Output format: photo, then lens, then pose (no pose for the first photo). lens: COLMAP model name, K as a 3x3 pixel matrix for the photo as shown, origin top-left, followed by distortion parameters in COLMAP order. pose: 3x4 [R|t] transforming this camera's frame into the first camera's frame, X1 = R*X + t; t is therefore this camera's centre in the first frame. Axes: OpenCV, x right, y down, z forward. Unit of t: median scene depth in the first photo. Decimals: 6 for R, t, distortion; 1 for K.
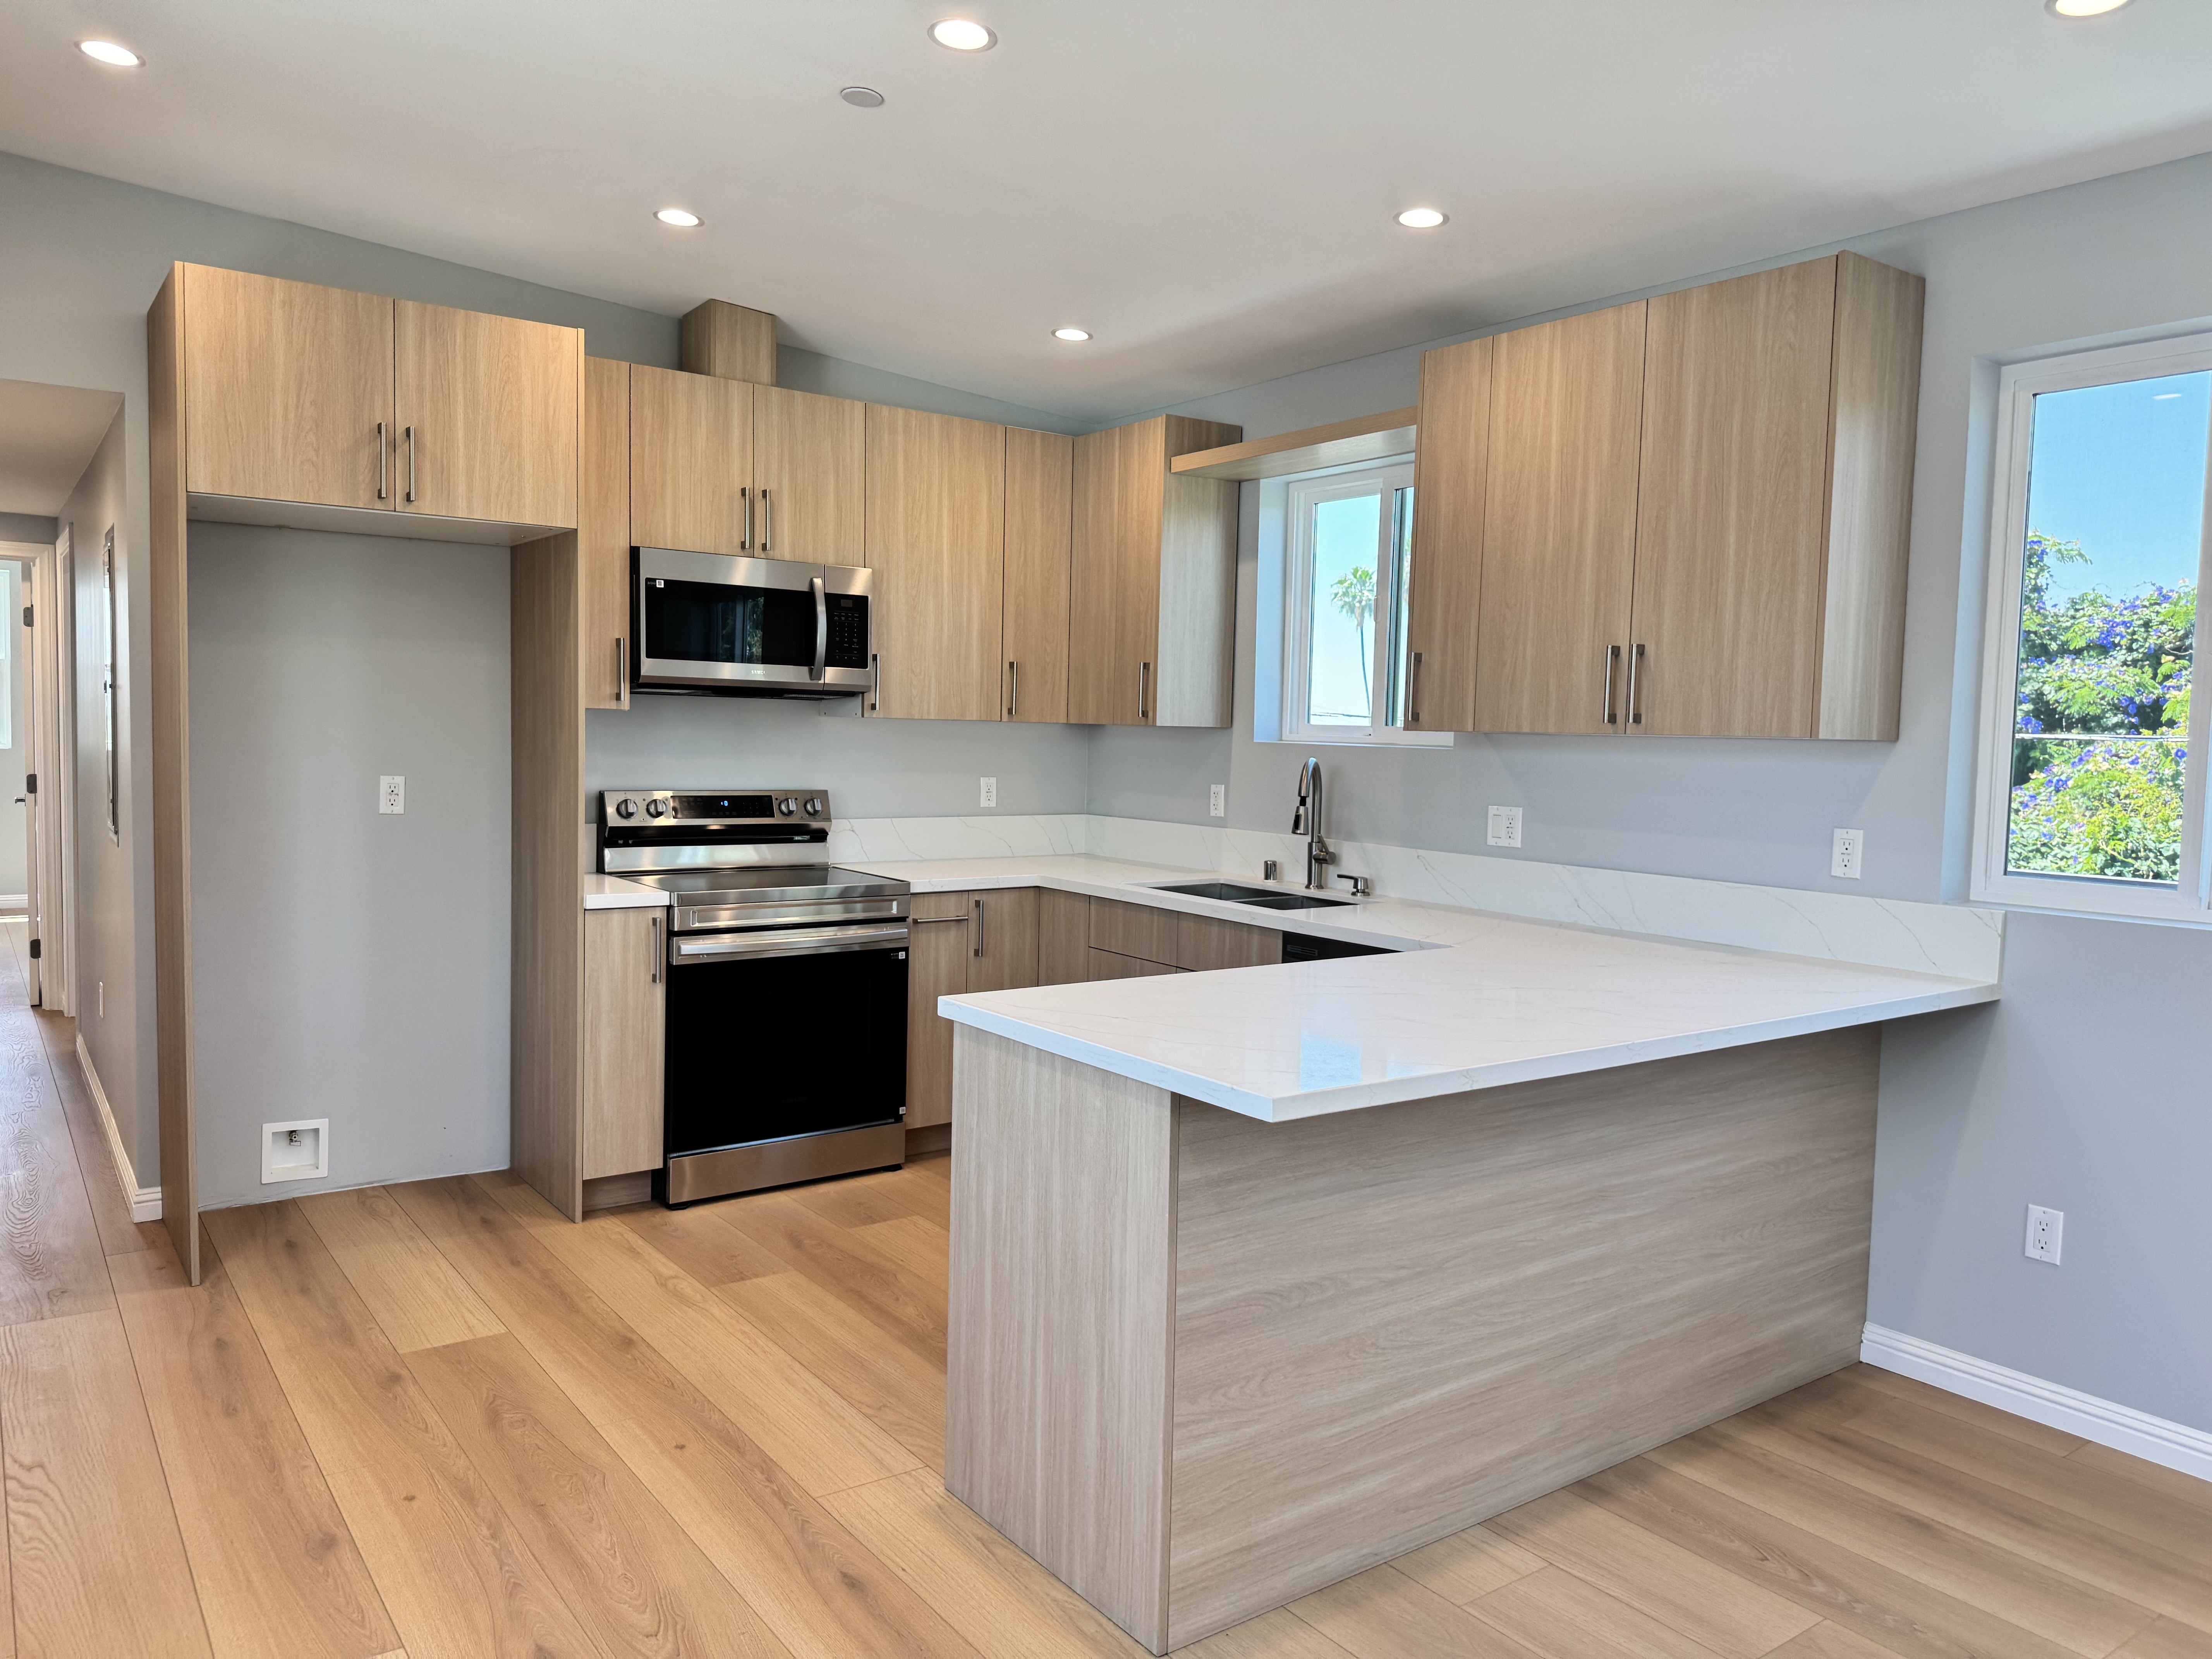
lens RADIAL K [[1541.9, 0, 1106.0], [0, 1541.9, 829.5], [0, 0, 1]] dist [0.145833, -0.272092]
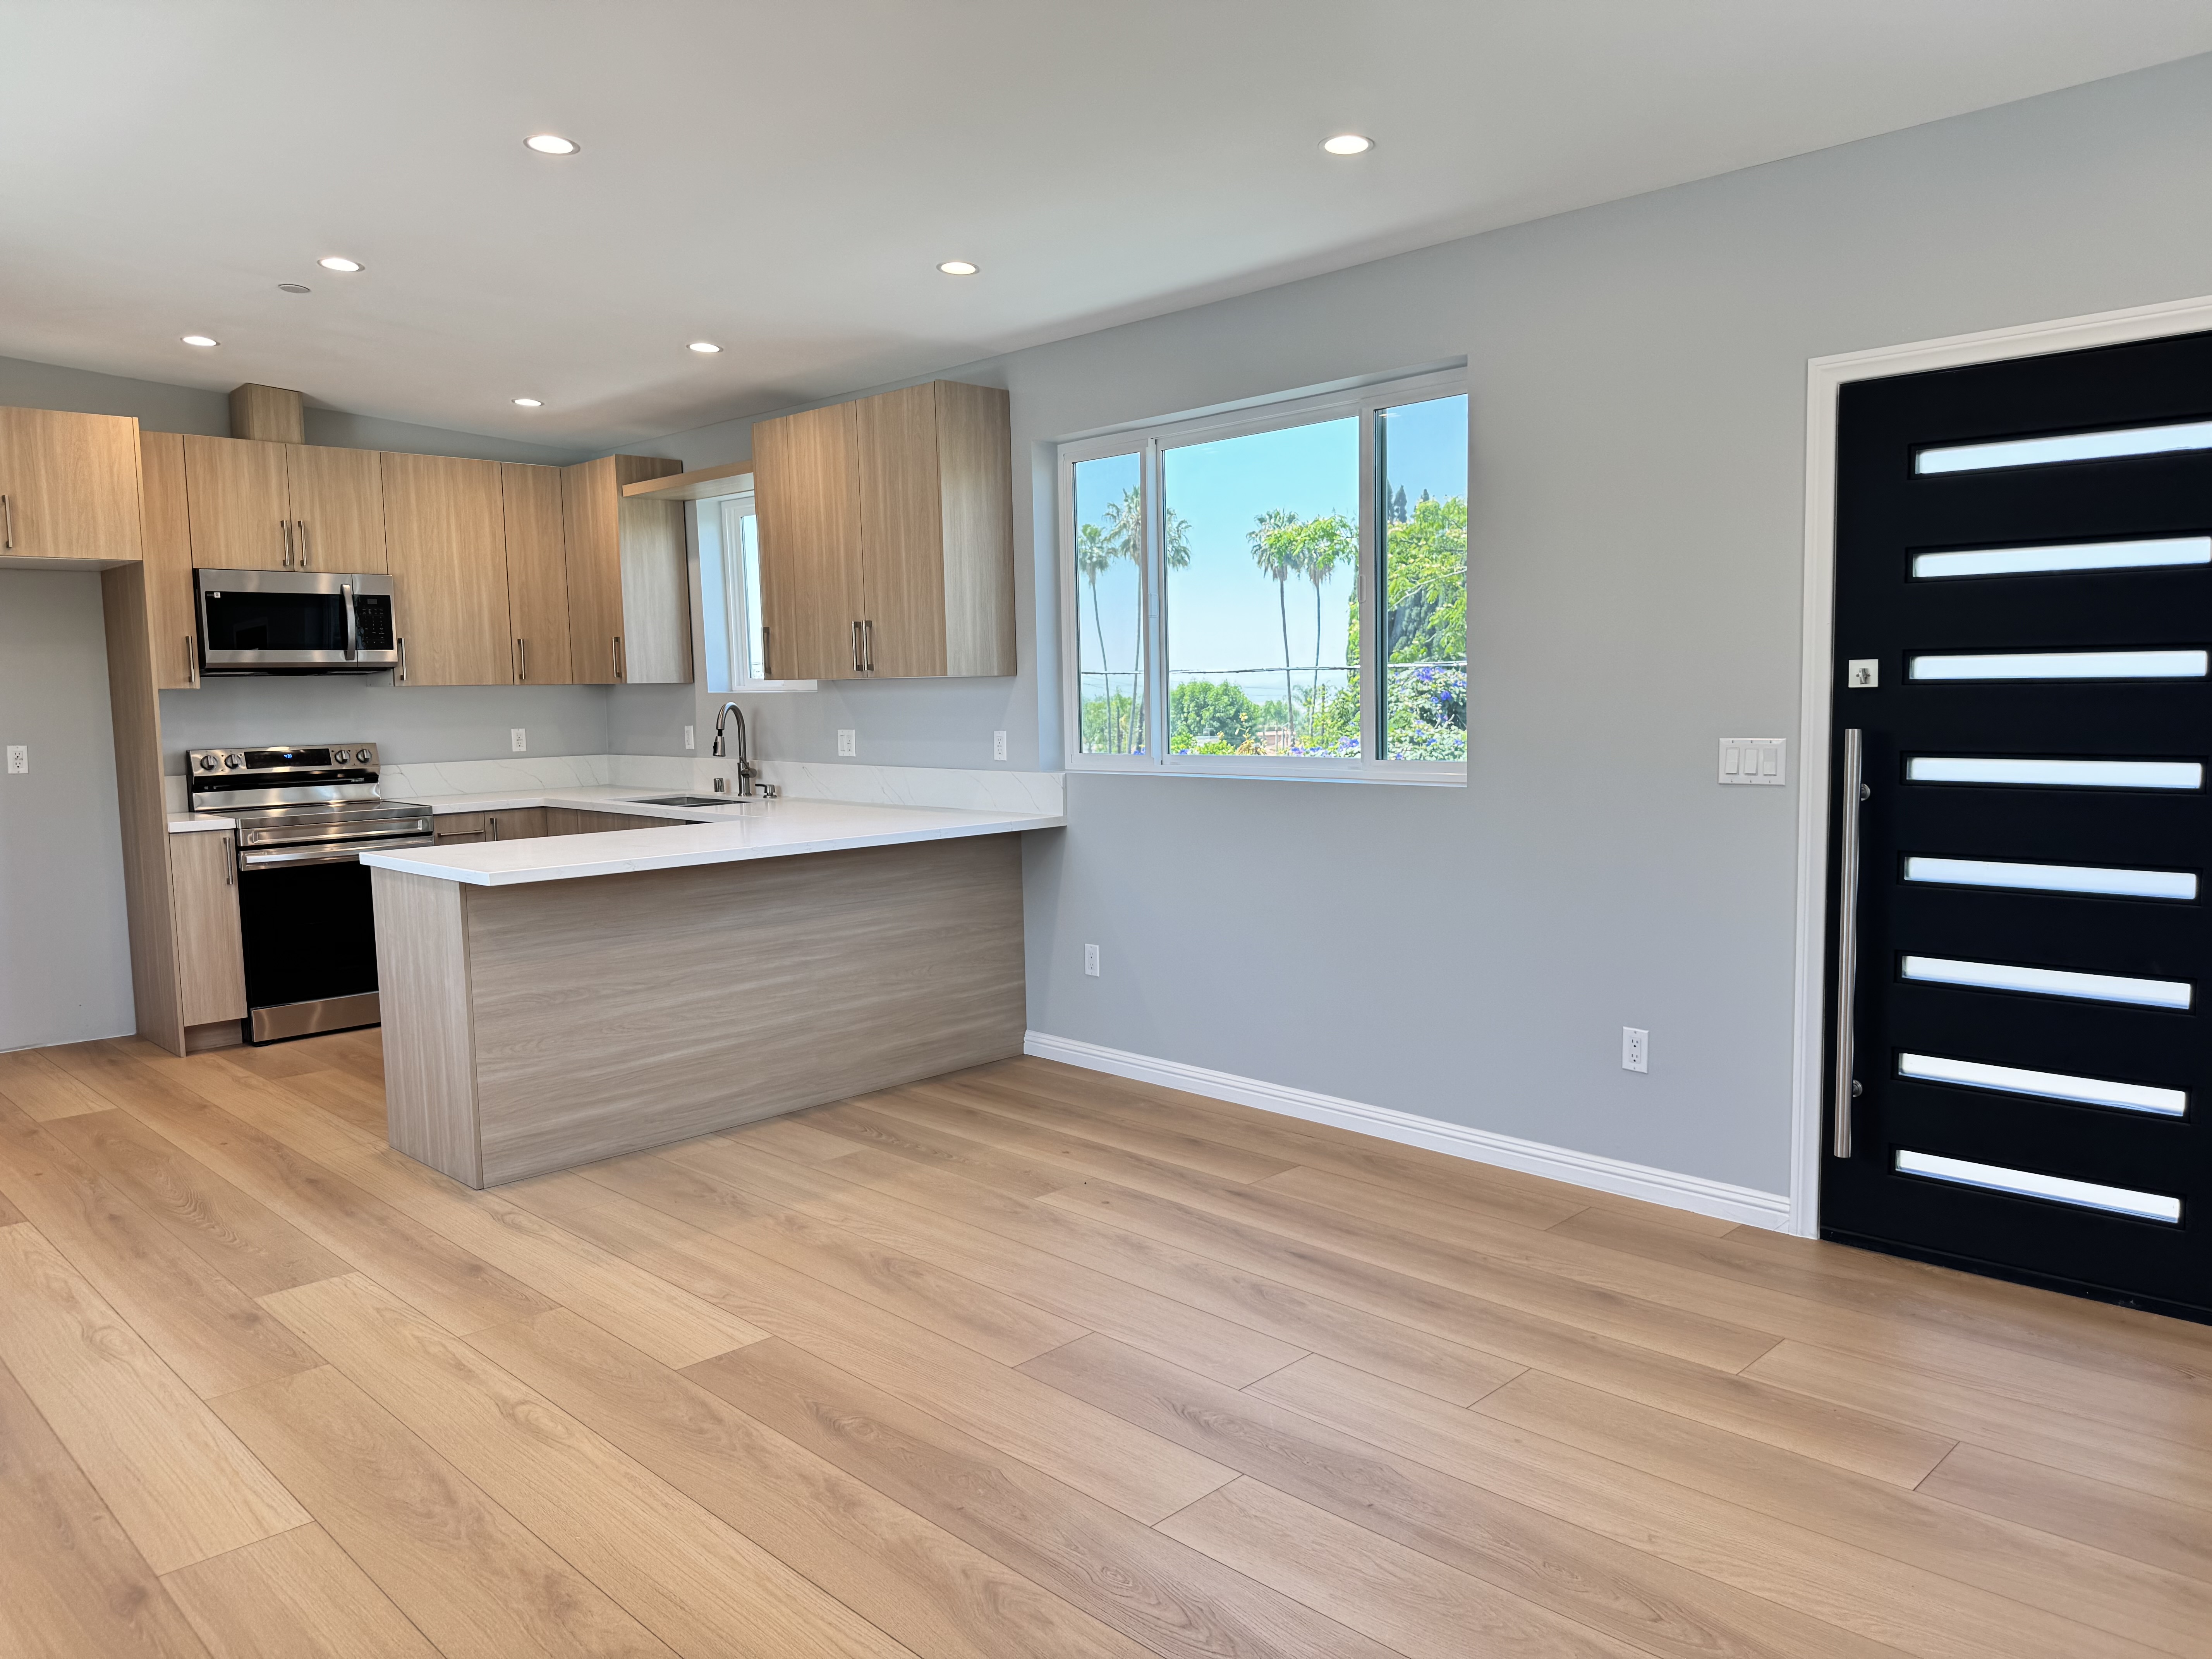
lens RADIAL K [[1540.4, 0, 1152.4], [0, 1540.4, 839.1], [0, 0, 1]] dist [-0.003608, -0.025168]
pose [[0.982417, -0.059422, 0.176990, 0.279939], [0.053438, 0.997833, 0.038390, 0.049695], [-0.178887, -0.028257, 0.983464, -0.488192]]
